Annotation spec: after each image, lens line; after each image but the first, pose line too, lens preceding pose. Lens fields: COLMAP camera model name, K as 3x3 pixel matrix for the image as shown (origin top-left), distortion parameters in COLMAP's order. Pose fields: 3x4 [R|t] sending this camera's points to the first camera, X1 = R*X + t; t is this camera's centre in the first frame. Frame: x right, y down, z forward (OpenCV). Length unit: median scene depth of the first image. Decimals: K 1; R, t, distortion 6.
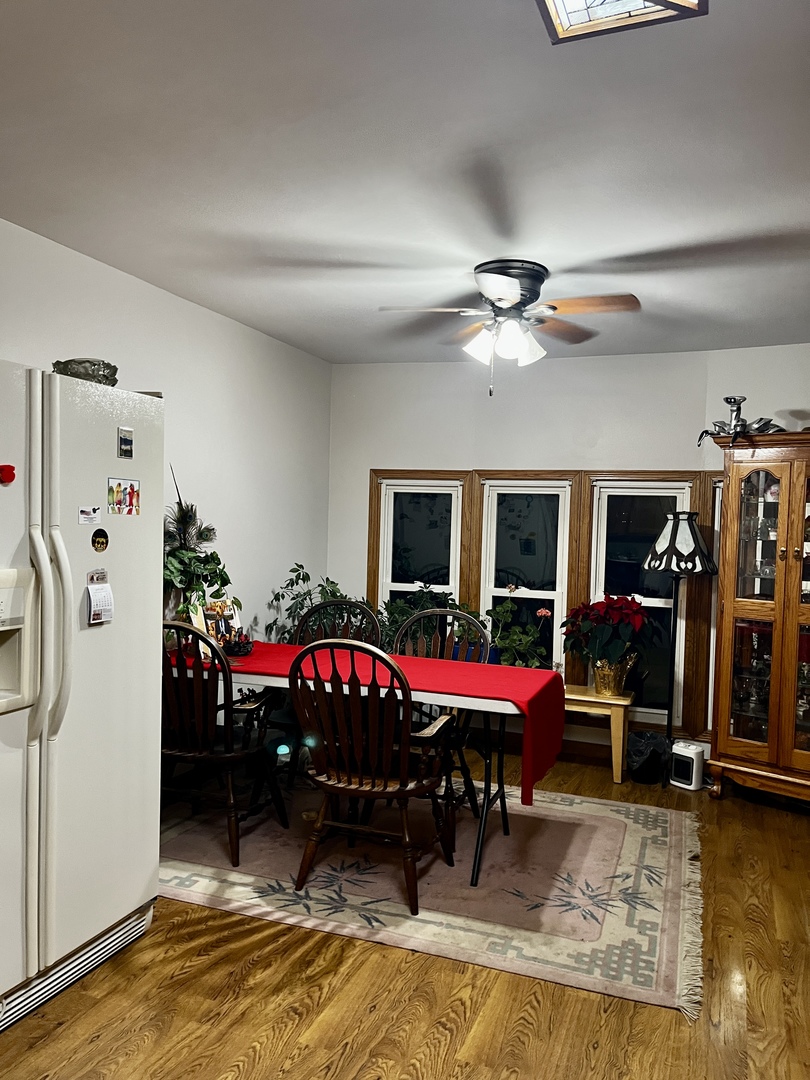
lens RADIAL K [[798.2, 0, 384.6], [0, 798.2, 539.1], [0, 0, 1]] dist [0.003260, 0.002706]
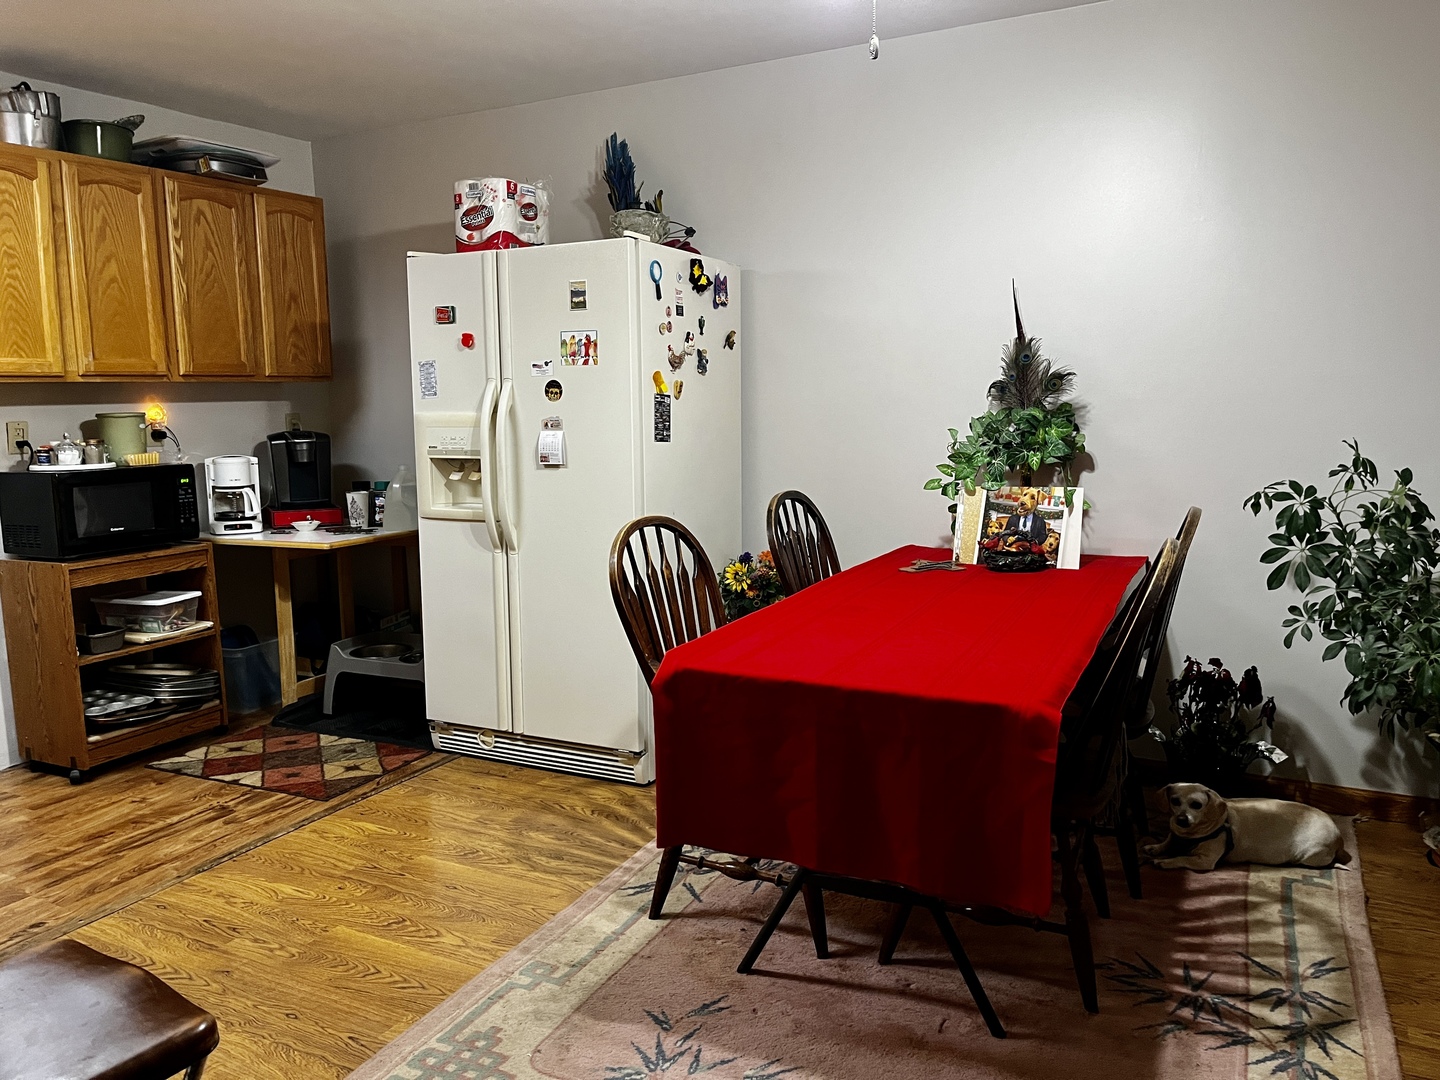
lens RADIAL K [[1073.5, 0, 720.0], [0, 1073.5, 540.0], [0, 0, 1]] dist [0.079389, -0.117786]
pose [[-0.077307, 0.111464, -0.990757, 1.077520], [-0.004540, 0.993681, 0.112147, 0.037148], [0.996997, 0.013168, -0.076313, 1.292646]]
